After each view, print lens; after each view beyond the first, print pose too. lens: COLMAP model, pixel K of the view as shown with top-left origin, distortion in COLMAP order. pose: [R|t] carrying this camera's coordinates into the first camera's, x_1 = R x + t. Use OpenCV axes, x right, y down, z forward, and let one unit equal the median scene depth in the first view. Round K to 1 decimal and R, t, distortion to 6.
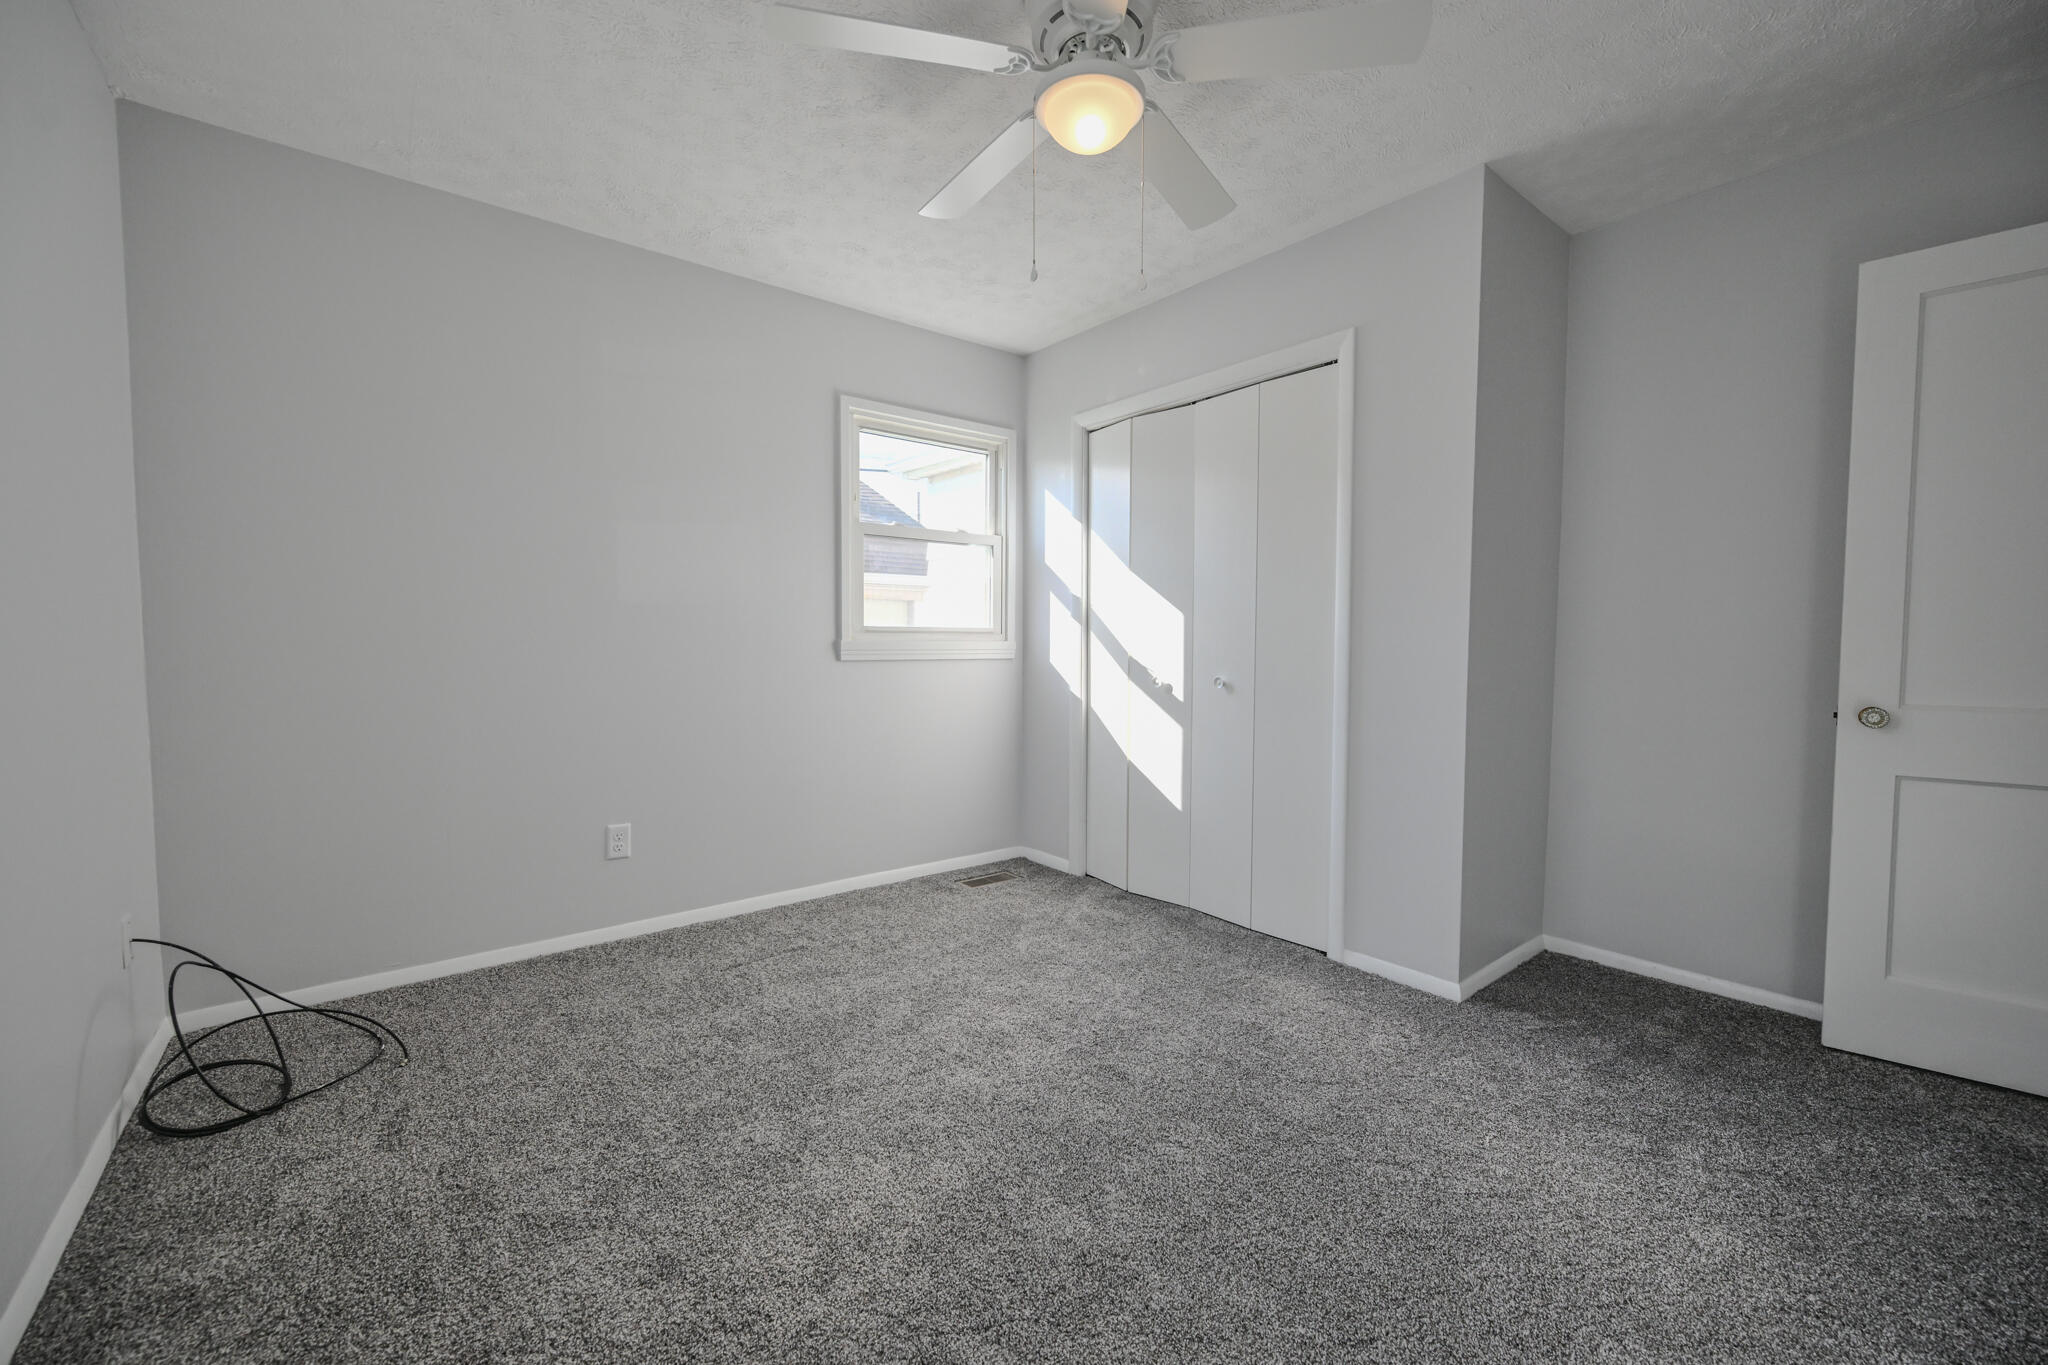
lens RADIAL K [[809.7, 0, 1028.1], [0, 809.7, 678.7], [0, 0, 1]] dist [-0.005617, 0.001081]
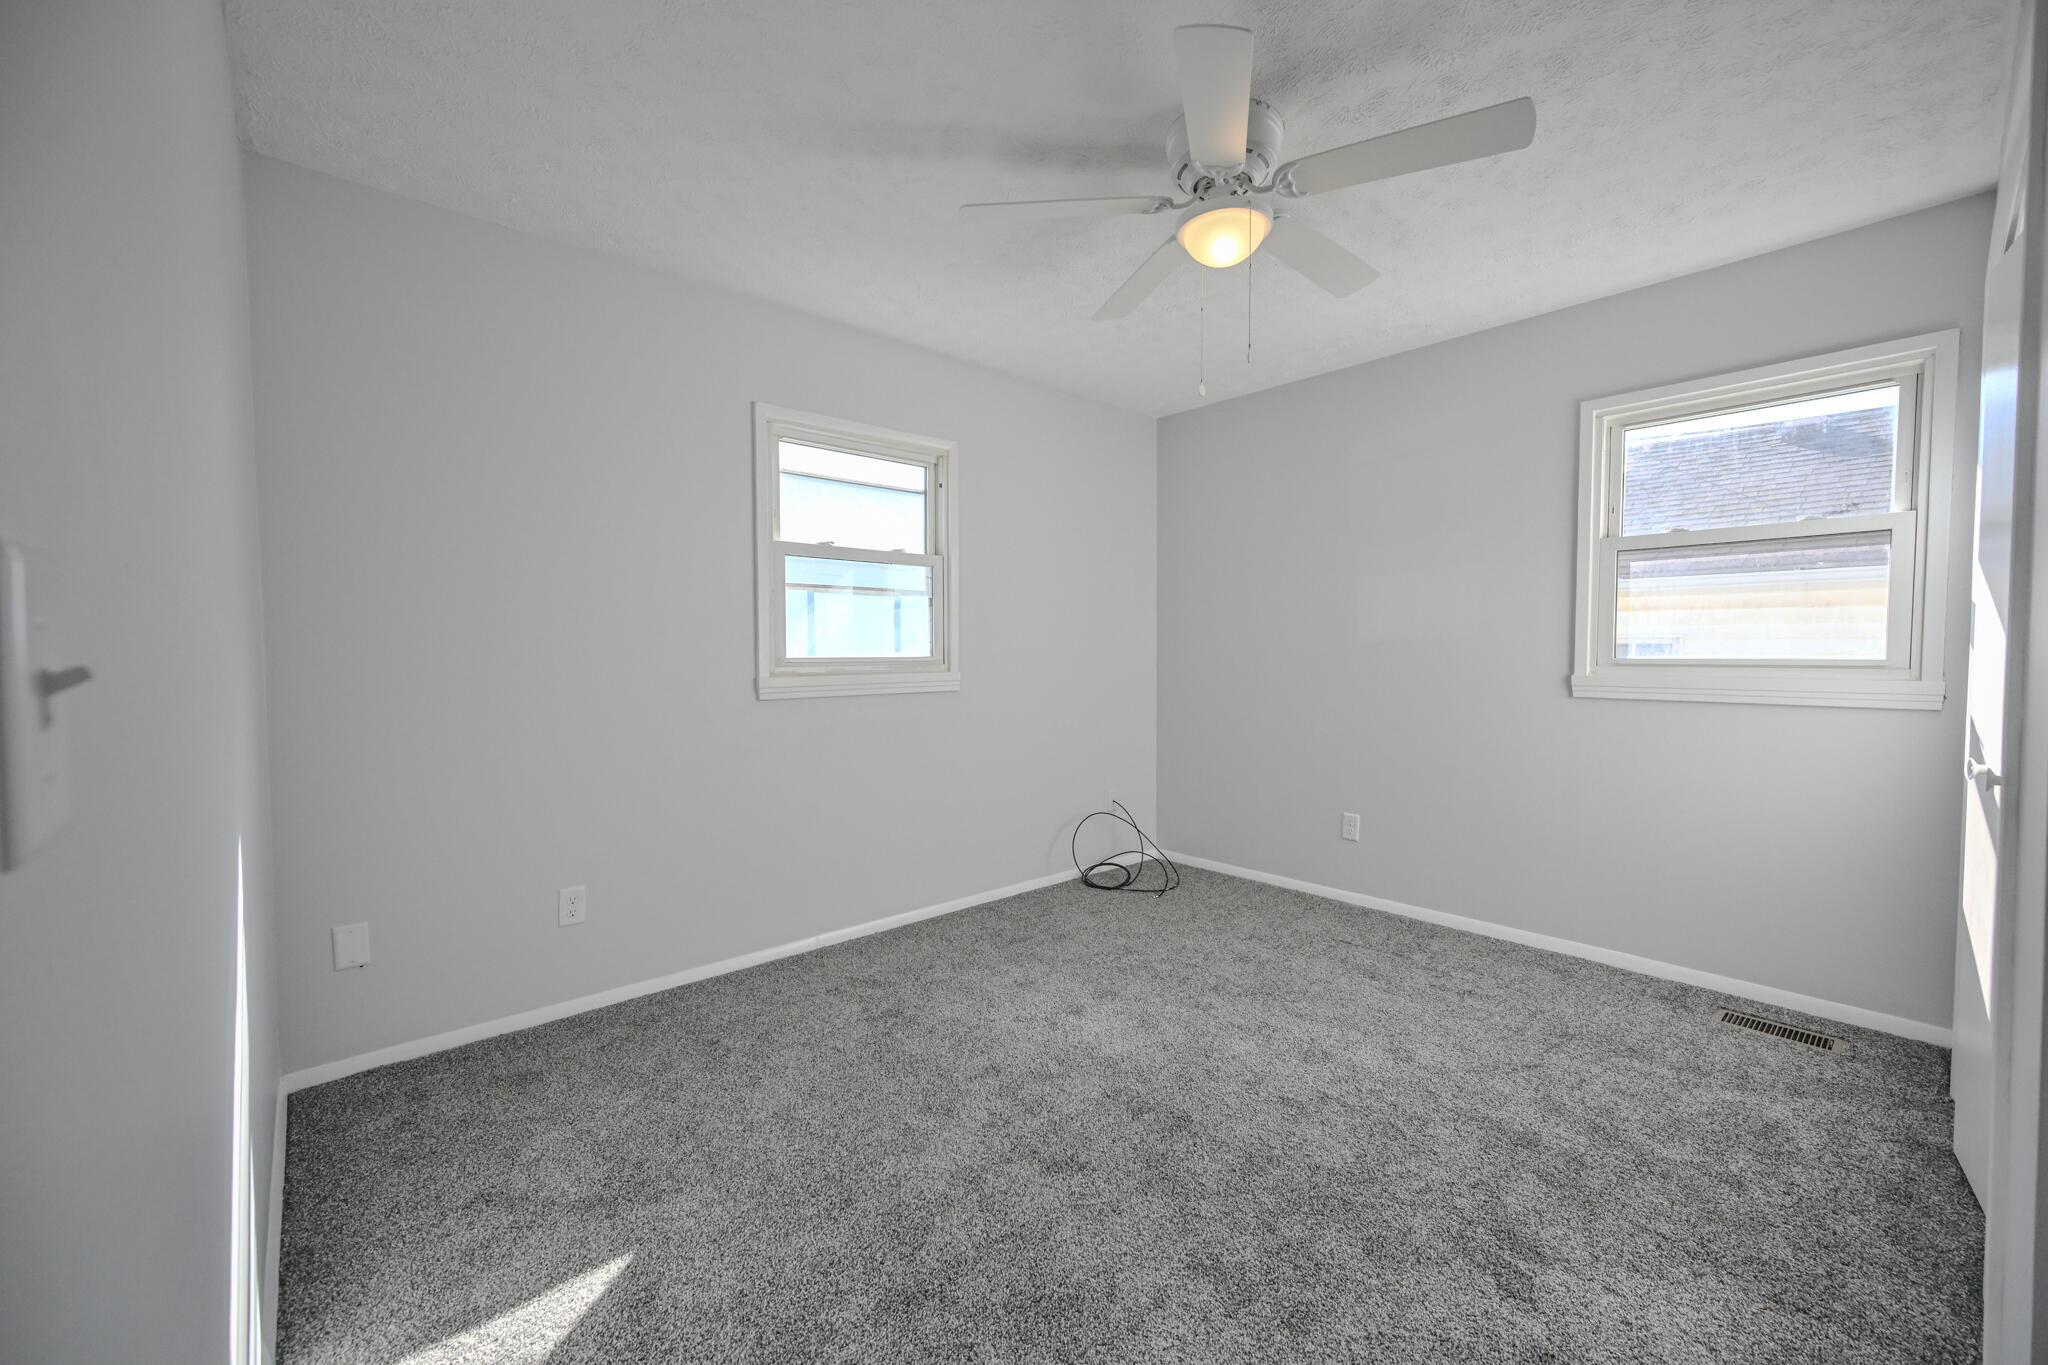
lens RADIAL K [[809.7, 0, 1034.9], [0, 809.7, 684.6], [0, 0, 1]] dist [-0.005617, 0.001081]
pose [[0.050407, 0.038202, -0.997998, 0.636523], [-0.043019, 0.998424, 0.036046, -0.043803], [0.997802, 0.041116, 0.051971, 0.354193]]
